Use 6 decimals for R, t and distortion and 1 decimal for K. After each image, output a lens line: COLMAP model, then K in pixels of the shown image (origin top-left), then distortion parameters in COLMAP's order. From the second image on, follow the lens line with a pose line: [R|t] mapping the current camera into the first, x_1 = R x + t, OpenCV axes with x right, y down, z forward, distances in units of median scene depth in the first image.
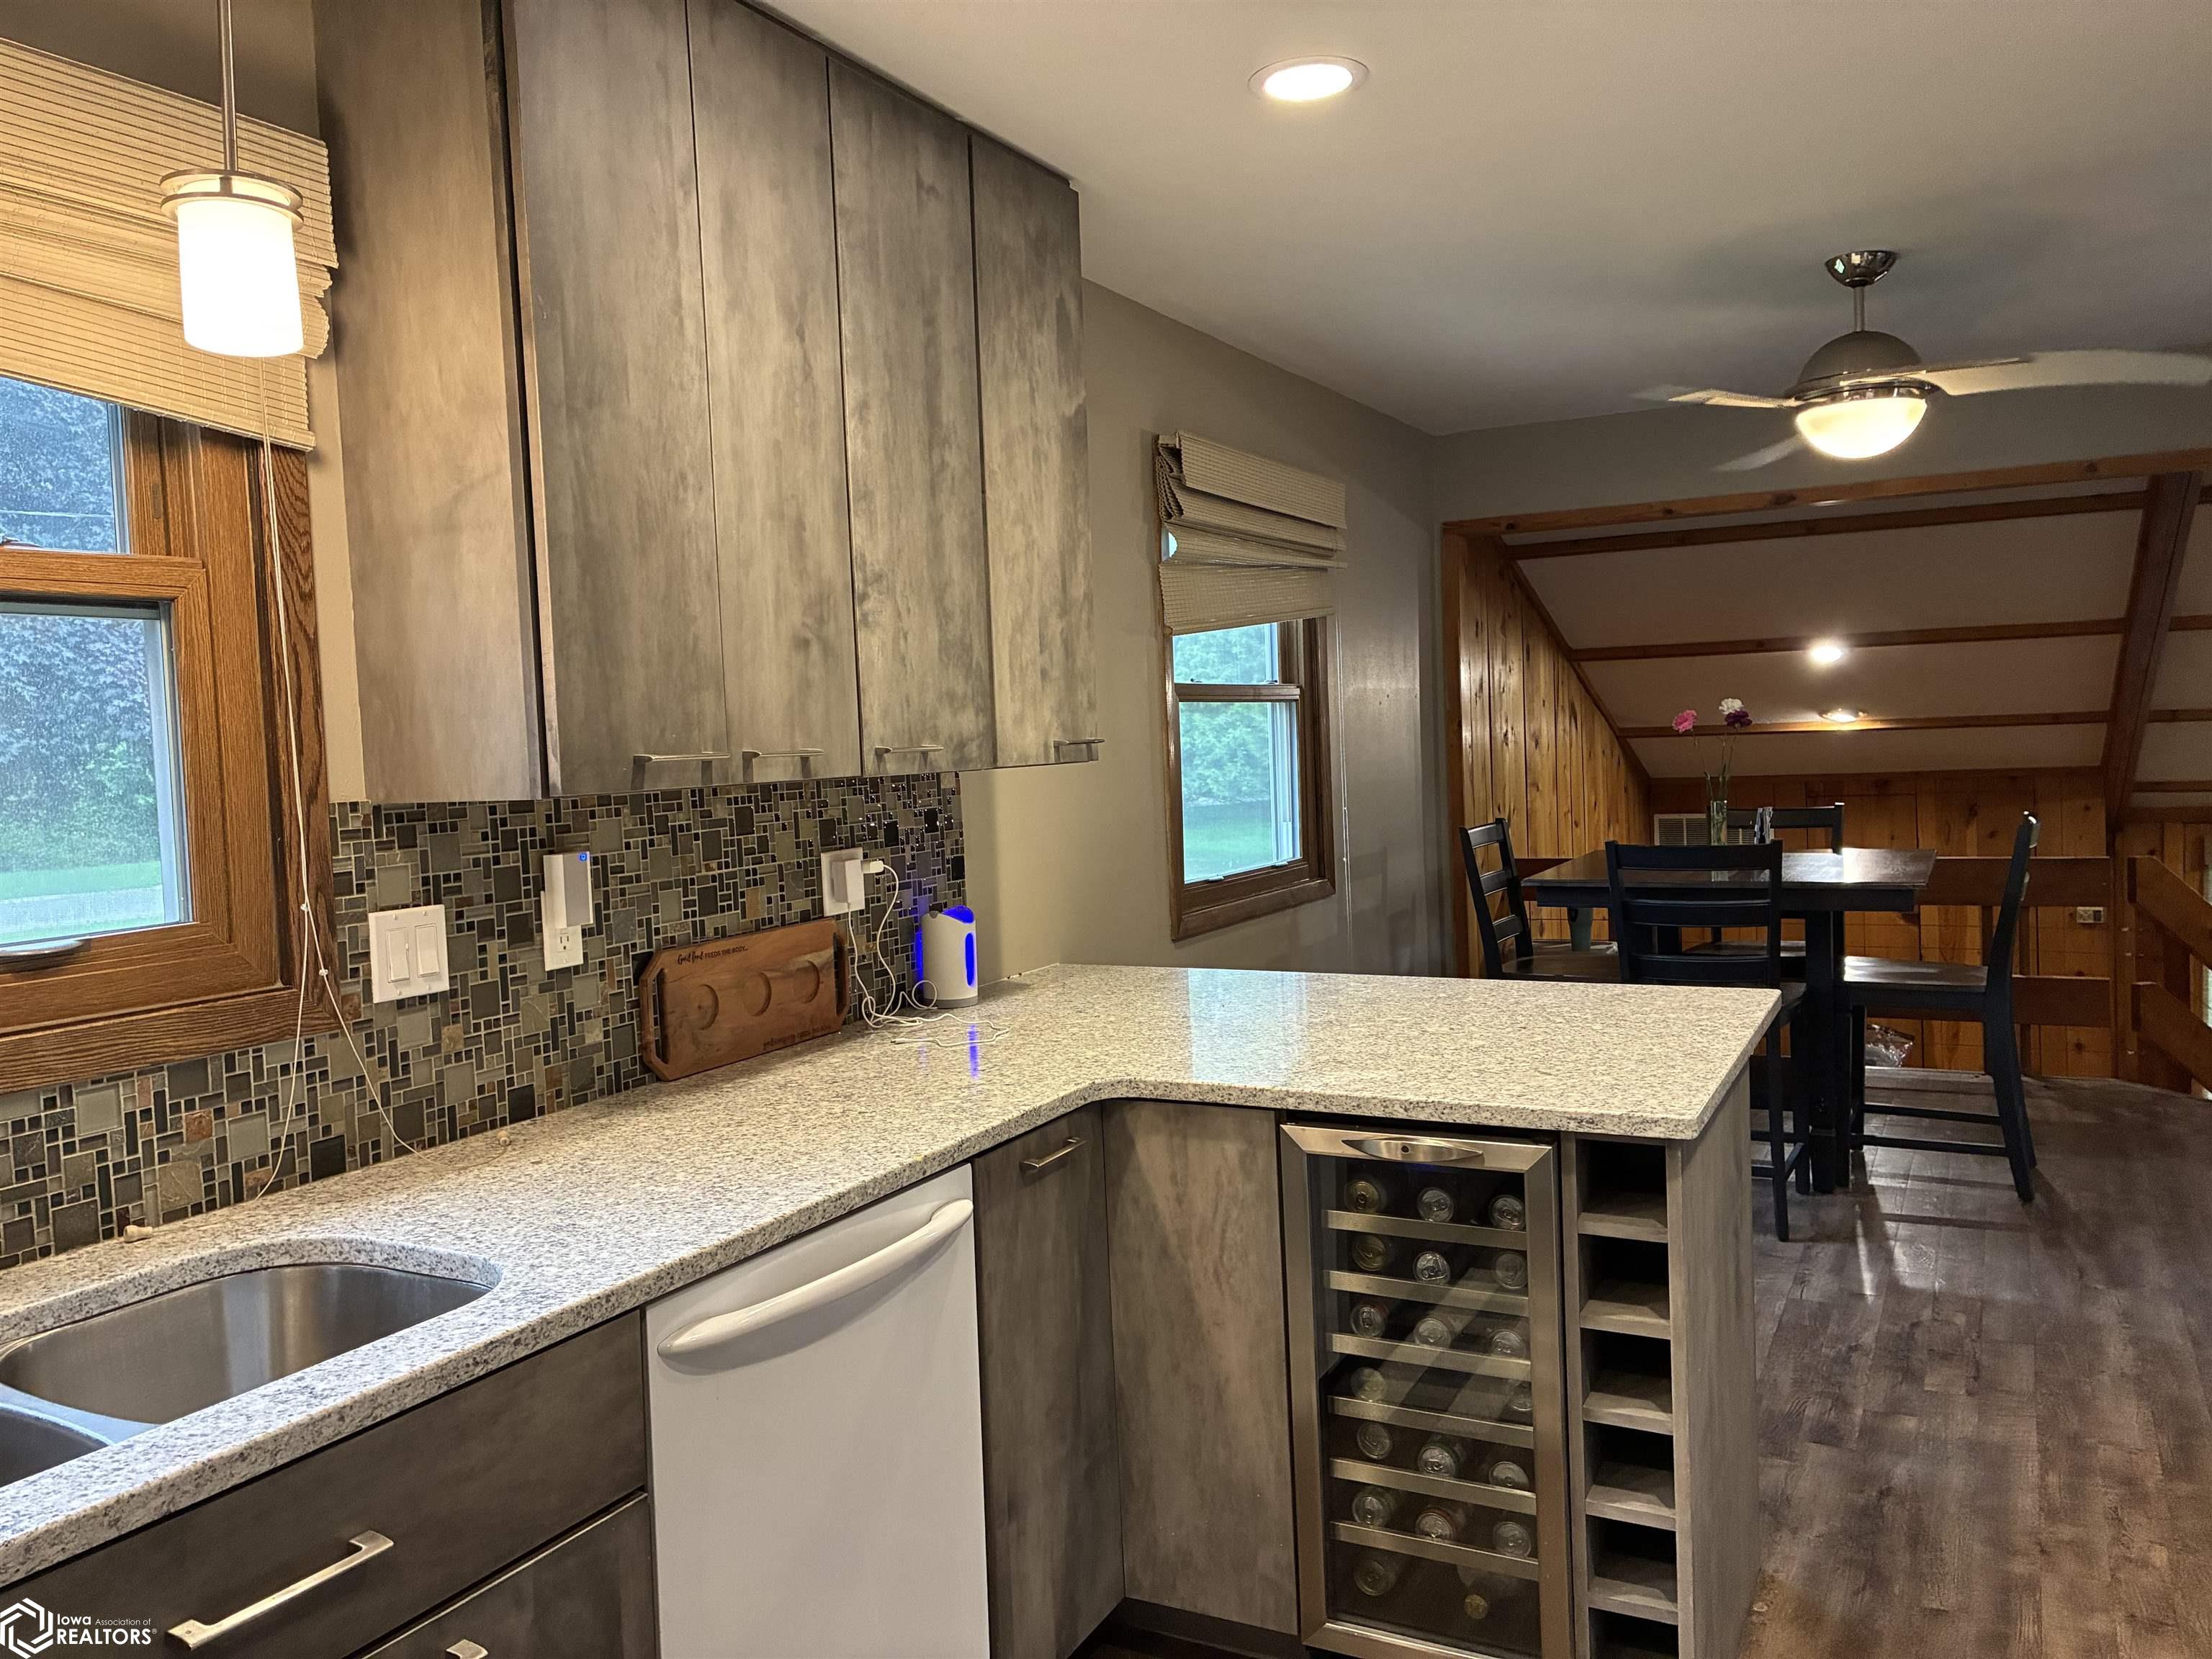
lens RADIAL K [[1681.5, 0, 1092.1], [0, 1681.5, 821.0], [0, 0, 1]] dist [0.049674, -0.067381]
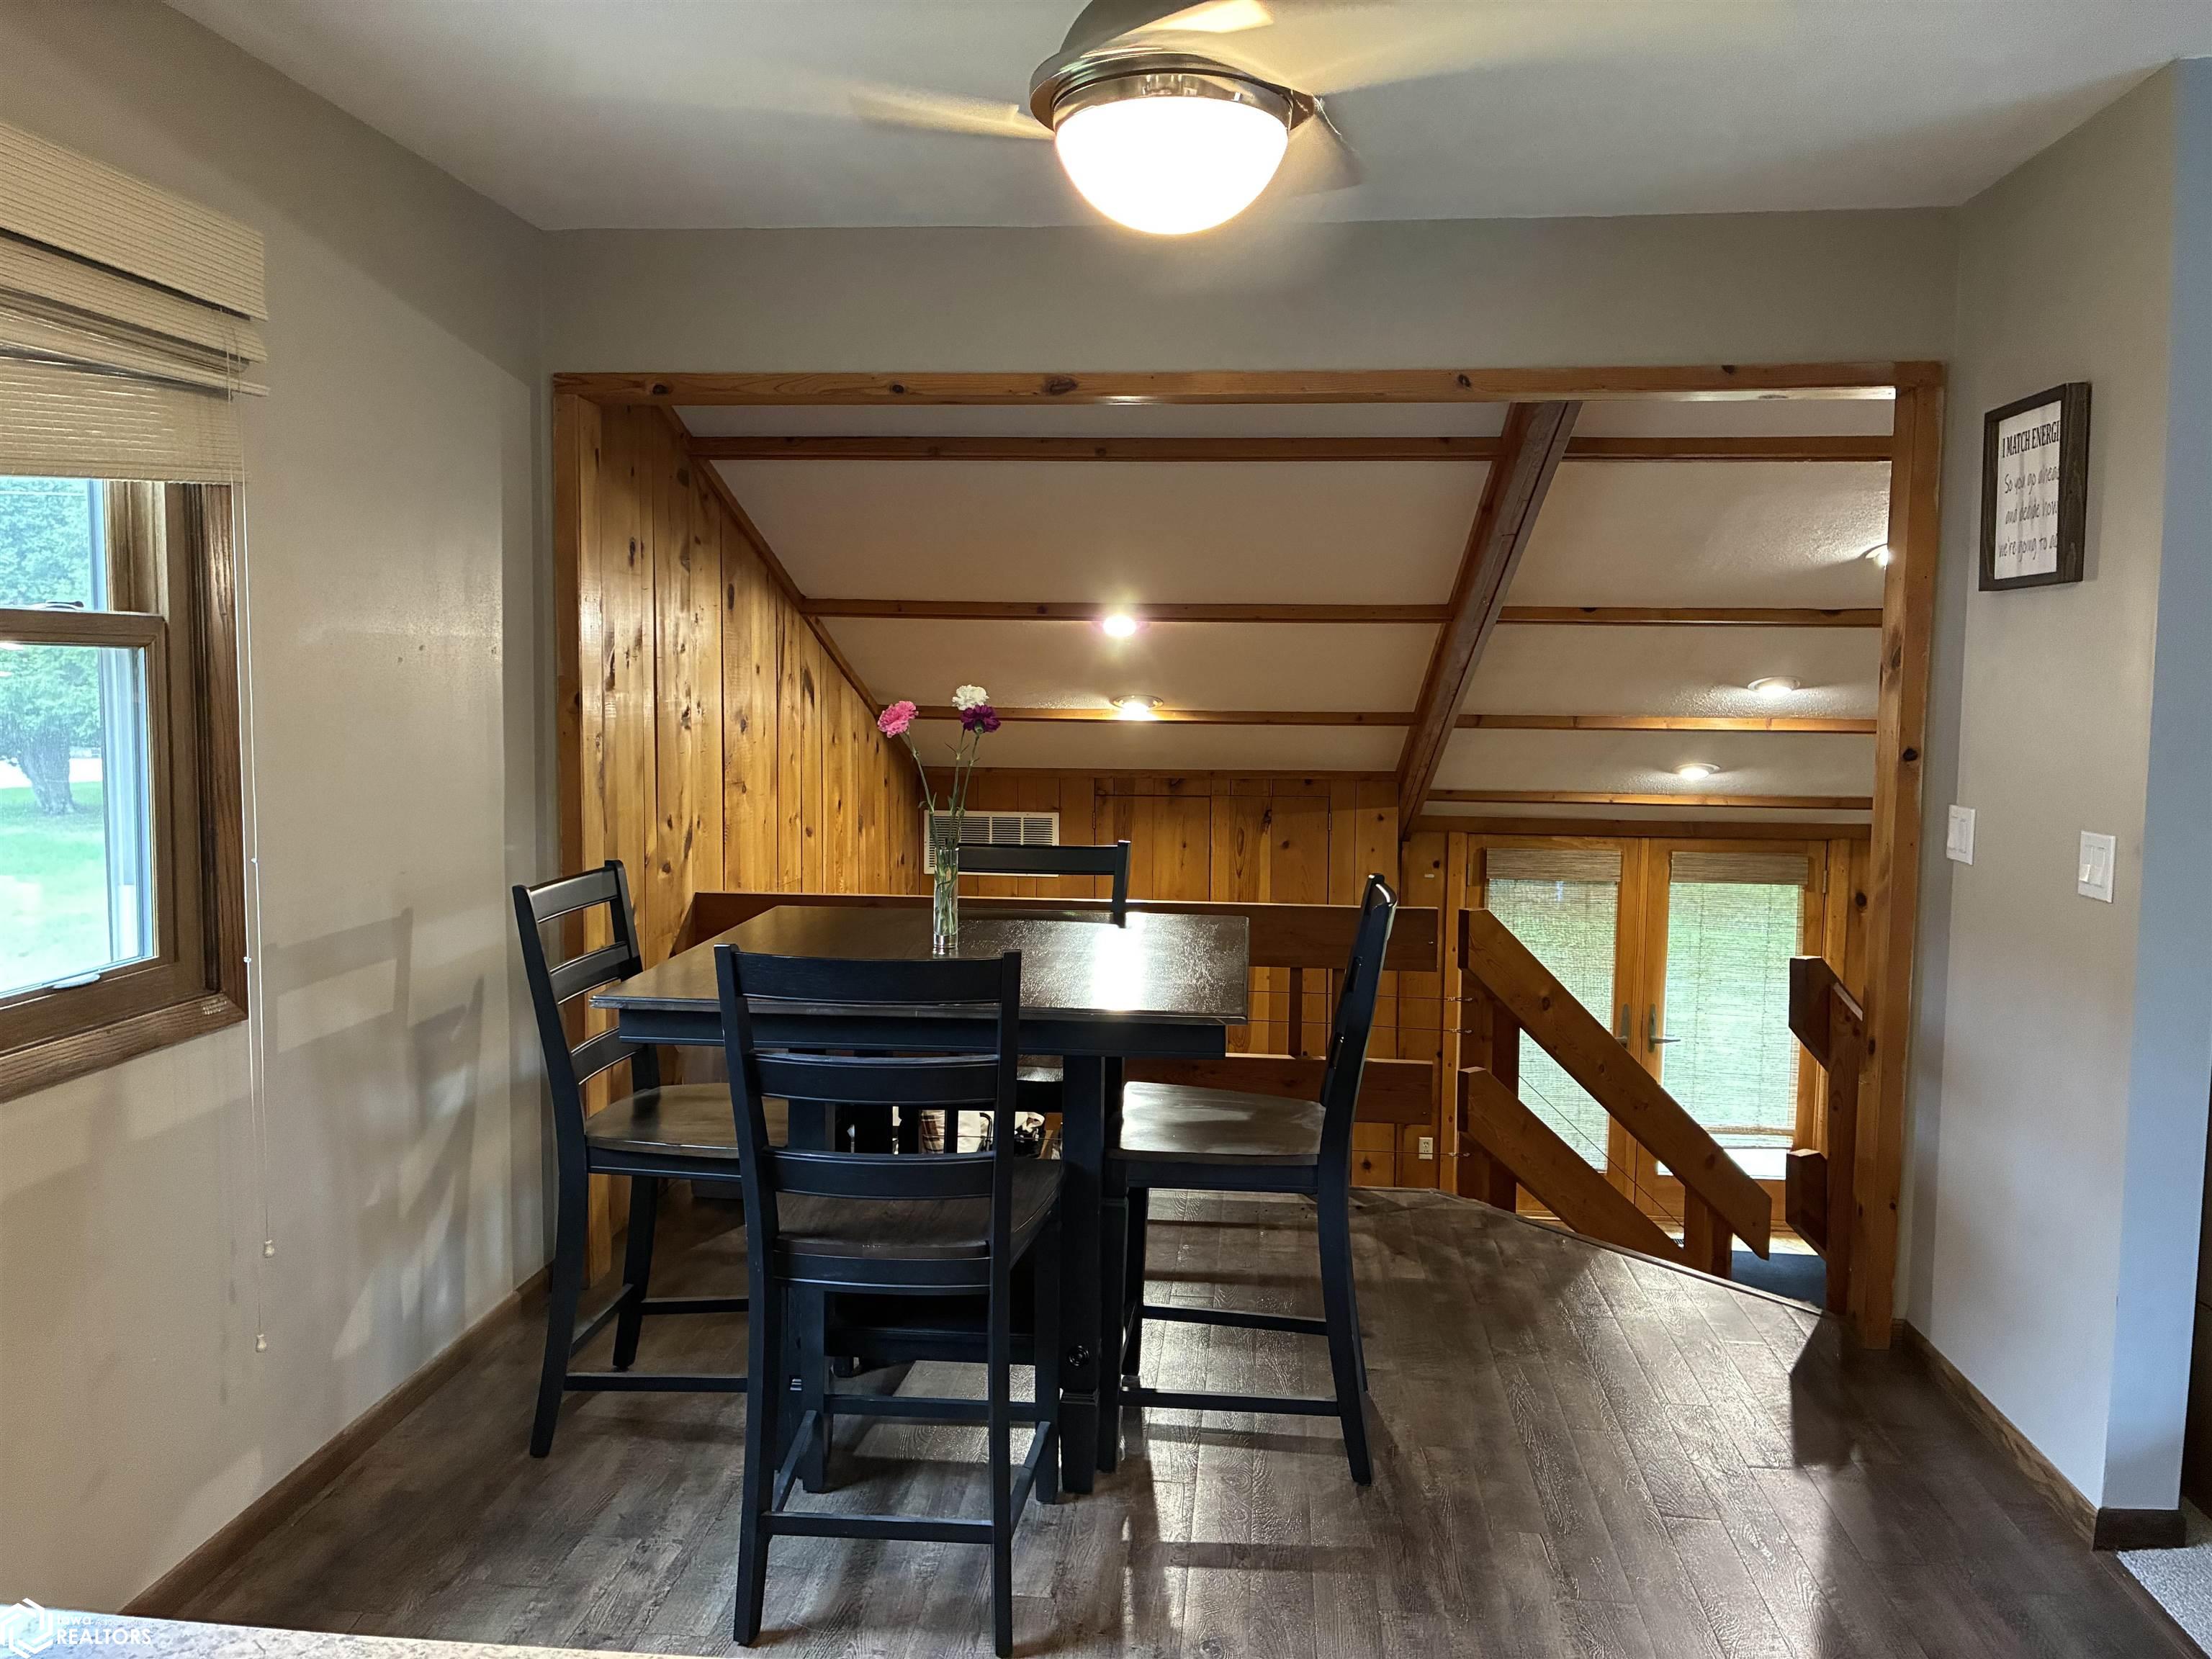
lens RADIAL K [[1681.5, 0, 1120.0], [0, 1681.5, 830.2], [0, 0, 1]] dist [0.049674, -0.067381]
pose [[0.918110, 0.013488, 0.396095, 0.153867], [-0.026829, 0.999243, 0.028161, -0.031418], [-0.395416, -0.036482, 0.917778, 0.338656]]
